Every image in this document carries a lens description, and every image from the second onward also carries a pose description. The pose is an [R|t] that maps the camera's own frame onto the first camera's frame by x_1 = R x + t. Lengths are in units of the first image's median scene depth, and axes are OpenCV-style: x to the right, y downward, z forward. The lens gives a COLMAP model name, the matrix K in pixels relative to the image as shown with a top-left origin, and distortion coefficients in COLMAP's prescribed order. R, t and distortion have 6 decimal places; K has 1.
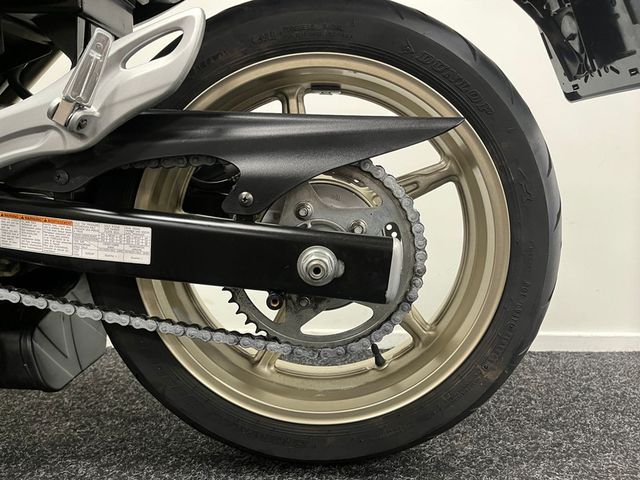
lens RADIAL K [[480.1, 0, 323.2], [0, 480.1, 239.3], [0, 0, 1]] dist [0.041495, -0.010431]
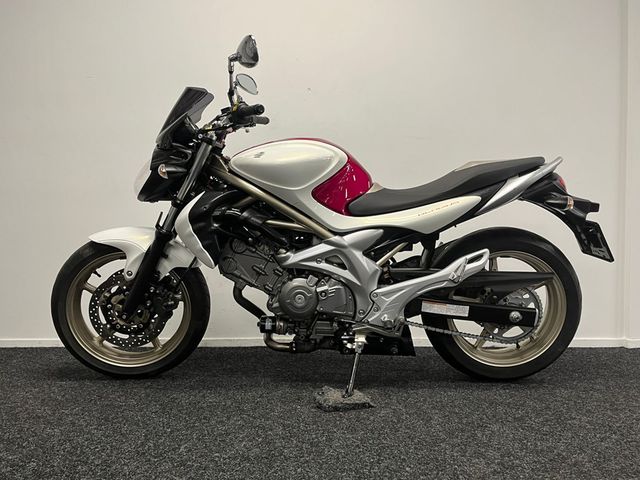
lens RADIAL K [[519.9, 0, 323.3], [0, 519.9, 238.4], [0, 0, 1]] dist [0.053062, -0.001242]
pose [[0.999254, -0.001996, 0.038569, -1.322404], [0.002231, 0.999979, -0.006036, -0.422939], [-0.038556, 0.006118, 0.999238, -2.361080]]
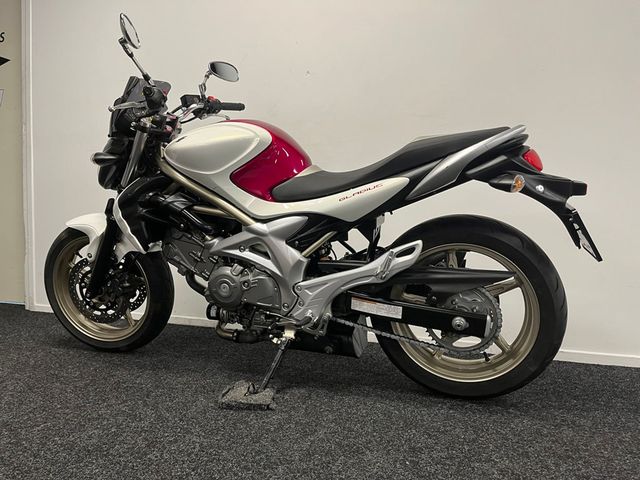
lens RADIAL K [[480.1, 0, 322.7], [0, 480.1, 238.5], [0, 0, 1]] dist [0.041495, -0.010431]
pose [[0.953966, 0.017663, -0.299393, 0.055038], [-0.012549, 0.999741, 0.018993, -0.425528], [0.299651, -0.014362, 0.953941, -1.704850]]
